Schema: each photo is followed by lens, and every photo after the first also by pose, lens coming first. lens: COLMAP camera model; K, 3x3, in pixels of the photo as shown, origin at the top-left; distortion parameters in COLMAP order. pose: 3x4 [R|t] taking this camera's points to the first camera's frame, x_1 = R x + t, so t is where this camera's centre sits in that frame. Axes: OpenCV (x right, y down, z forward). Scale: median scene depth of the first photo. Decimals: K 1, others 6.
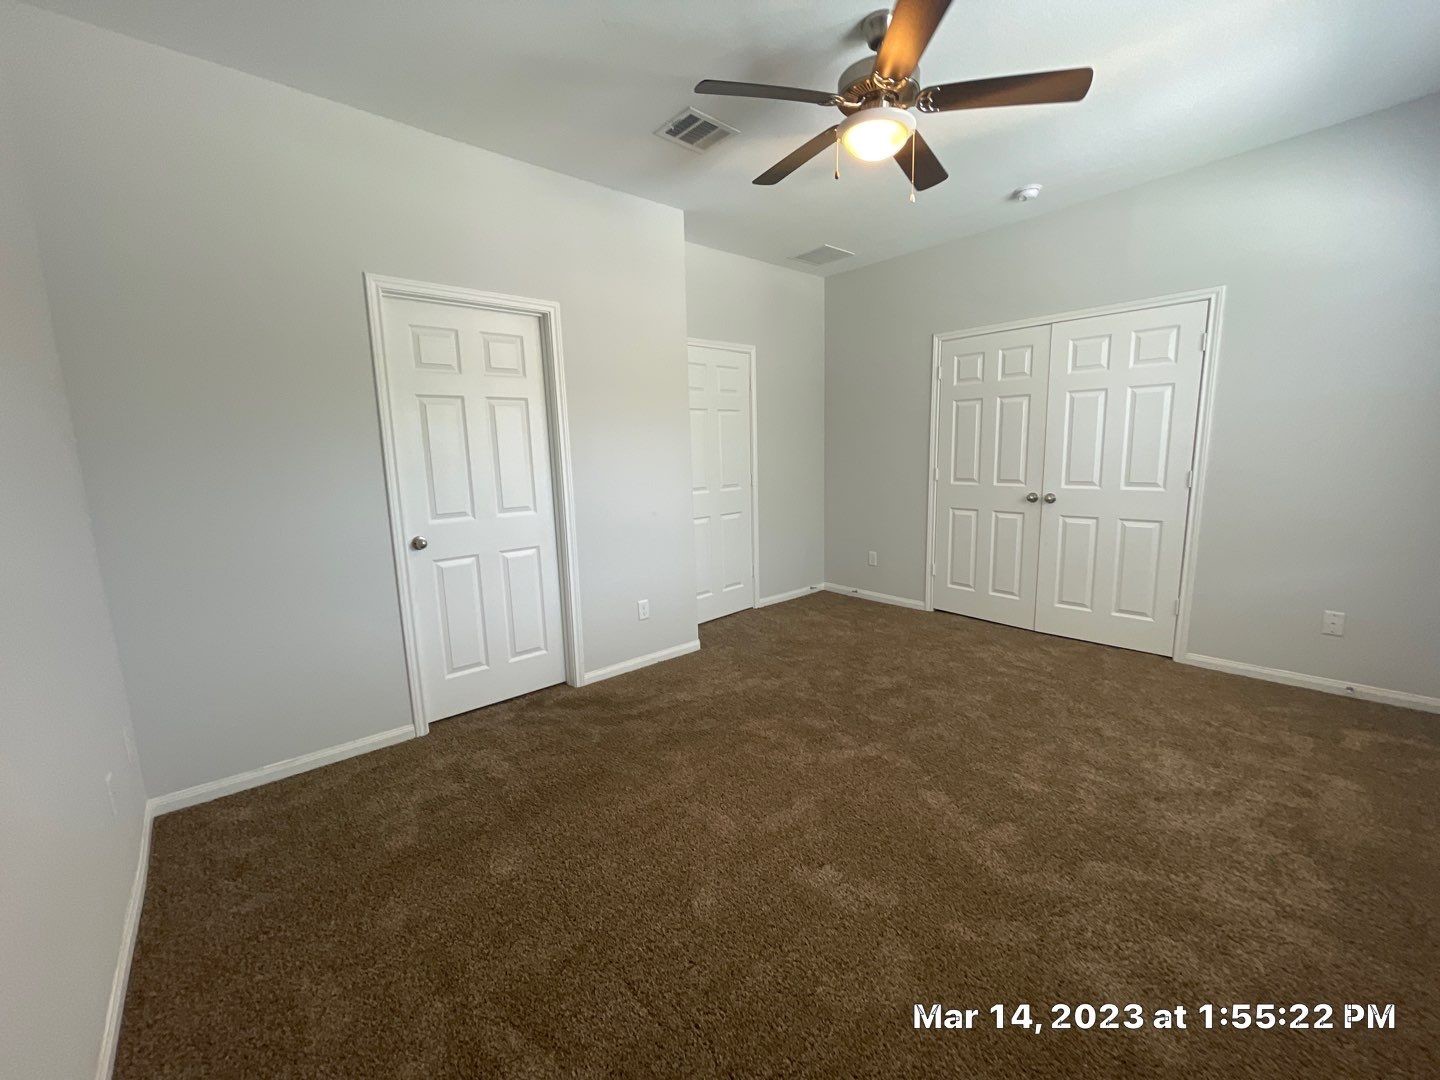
lens RADIAL K [[582.3, 0, 720.0], [0, 582.3, 540.1], [0, 0, 1]] dist [-0.001346, 0.000029]
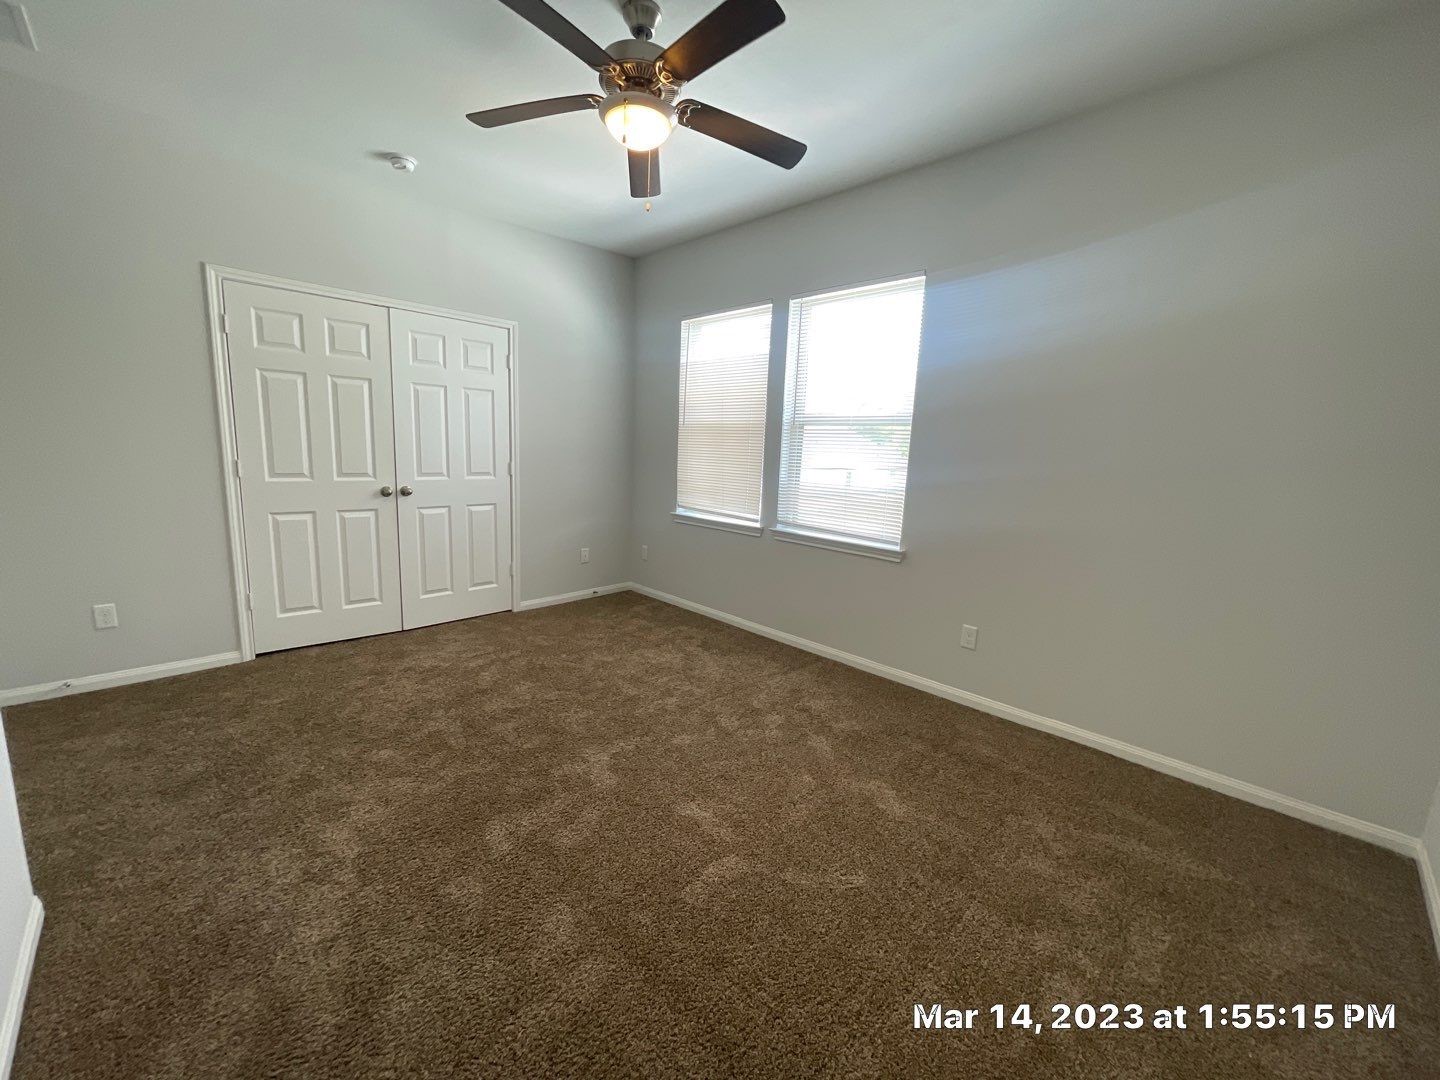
lens RADIAL K [[582.3, 0, 715.2], [0, 582.3, 543.9], [0, 0, 1]] dist [-0.001346, 0.000029]
pose [[-0.064851, -0.147835, 0.986883, -0.470939], [0.115979, 0.981147, 0.154597, -0.081404], [-0.991132, 0.124484, -0.046483, 0.584141]]
